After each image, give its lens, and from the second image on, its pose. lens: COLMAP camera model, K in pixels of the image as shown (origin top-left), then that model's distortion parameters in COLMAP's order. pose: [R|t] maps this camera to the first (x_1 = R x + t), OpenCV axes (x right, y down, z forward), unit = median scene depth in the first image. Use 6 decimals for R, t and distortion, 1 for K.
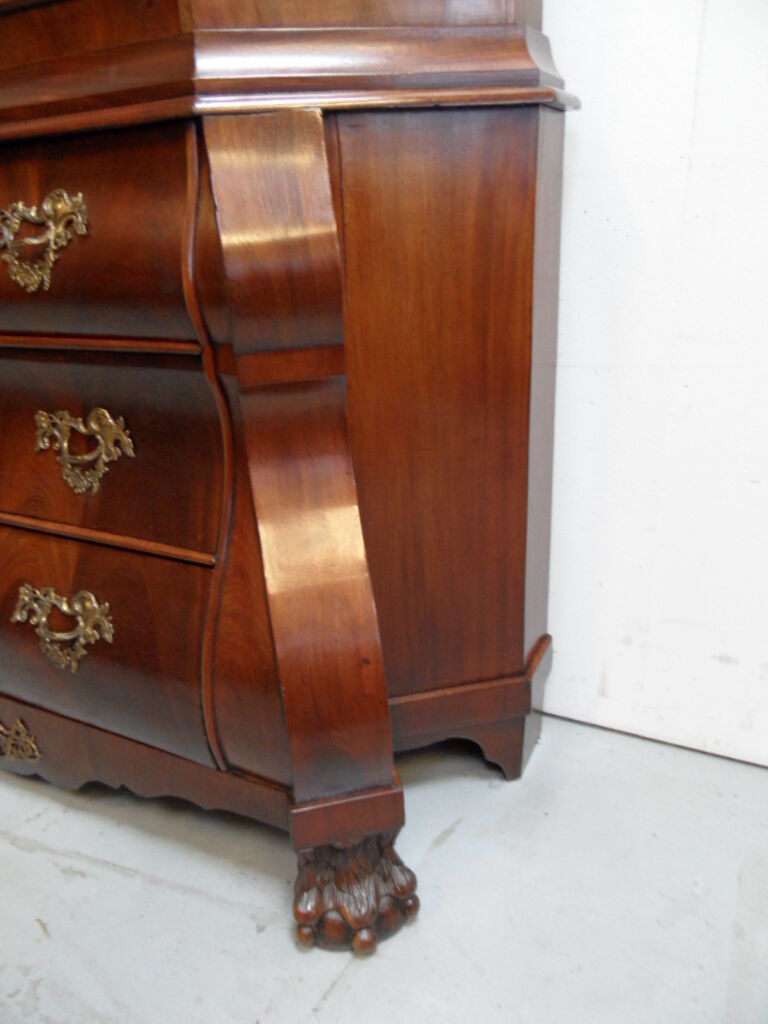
lens RADIAL K [[756.9, 0, 381.2], [0, 756.9, 517.5], [0, 0, 1]] dist [-0.024970, 0.027281]
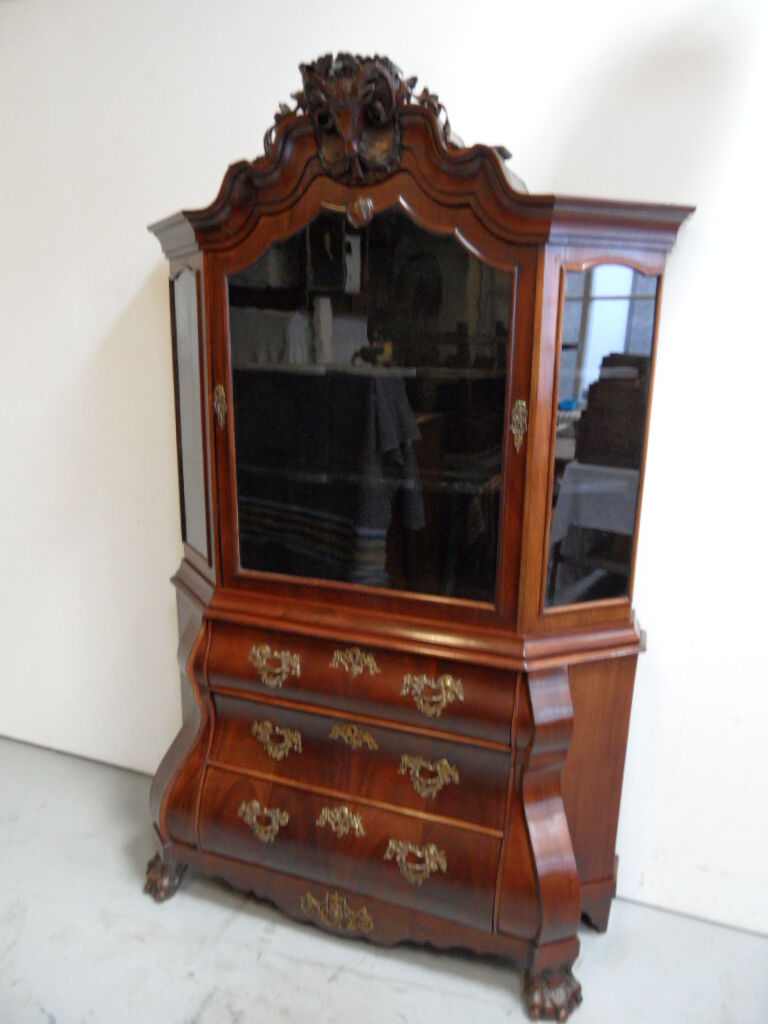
lens RADIAL K [[756.9, 0, 383.2], [0, 756.9, 517.3], [0, 0, 1]] dist [-0.024970, 0.027281]
pose [[0.991592, 0.044370, 0.121561, -0.833735], [-0.023940, 0.986064, -0.164638, -0.471424], [-0.127172, 0.160344, 0.978835, -1.248593]]
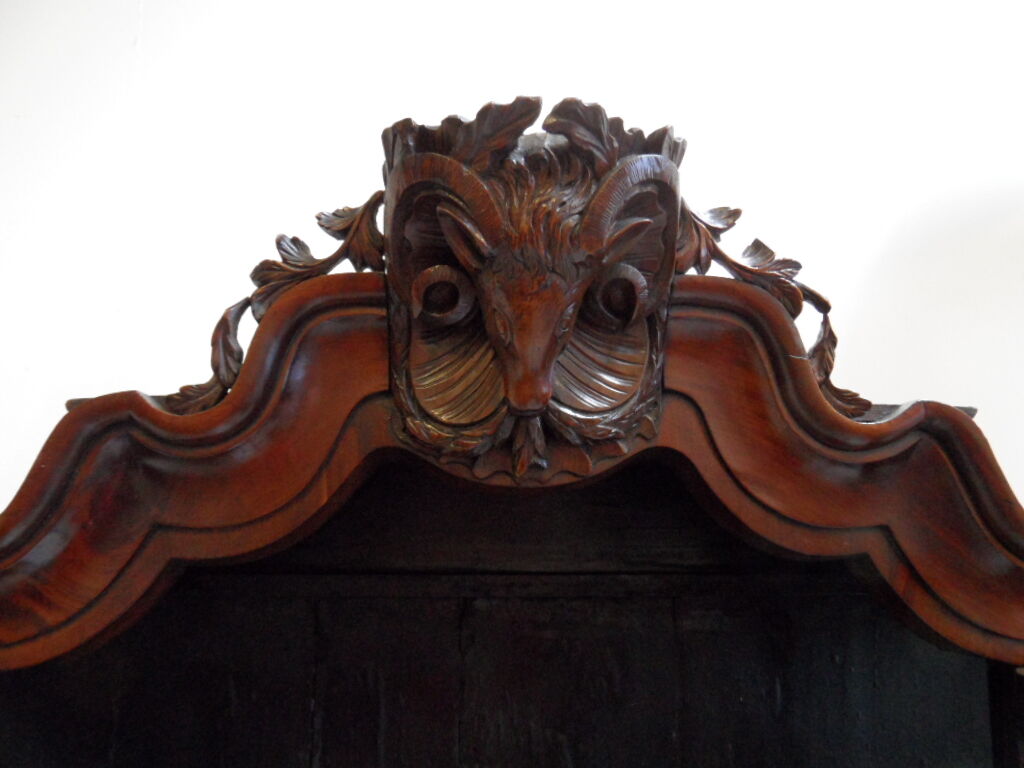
lens RADIAL K [[756.9, 0, 521.6], [0, 756.9, 382.7], [0, 0, 1]] dist [-0.024970, 0.027281]
pose [[0.875840, 0.122332, 0.466839, -1.003957], [0.135354, 0.866247, -0.480932, -1.401596], [-0.463231, 0.484408, 0.742136, 0.009599]]
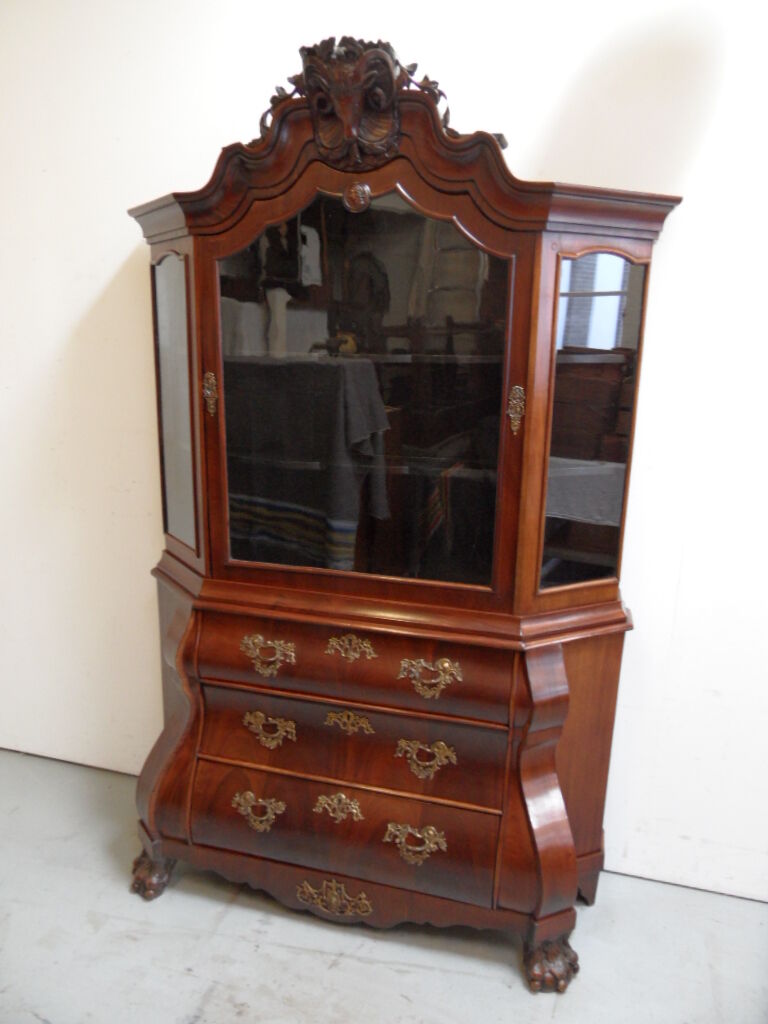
lens RADIAL K [[756.9, 0, 379.7], [0, 756.9, 516.4], [0, 0, 1]] dist [-0.024970, 0.027281]
pose [[0.978842, 0.028616, 0.202607, -1.006297], [0.005157, 0.986409, -0.164230, -0.431590], [-0.204553, 0.161800, 0.965390, -1.225914]]
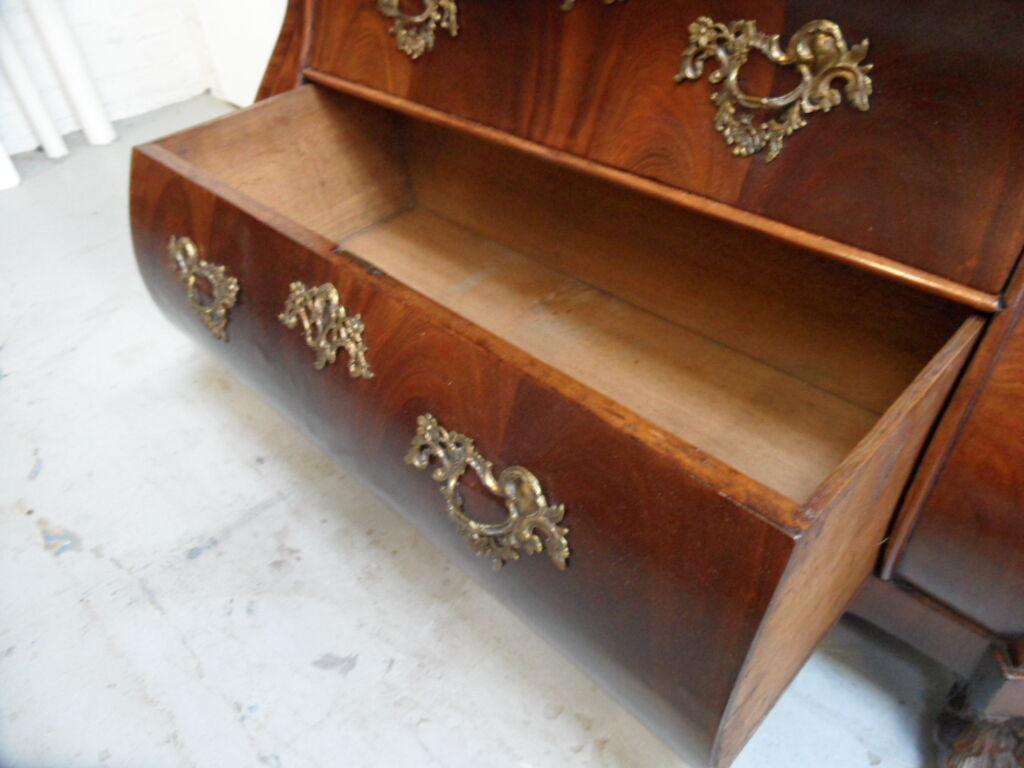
lens RADIAL K [[756.9, 0, 517.4], [0, 756.9, 377.1], [0, 0, 1]] dist [-0.024970, 0.027281]
pose [[0.946751, 0.190841, -0.259310, -0.388008], [-0.103979, 0.943471, 0.314724, -0.037098], [0.304714, -0.271002, 0.913076, 0.282861]]
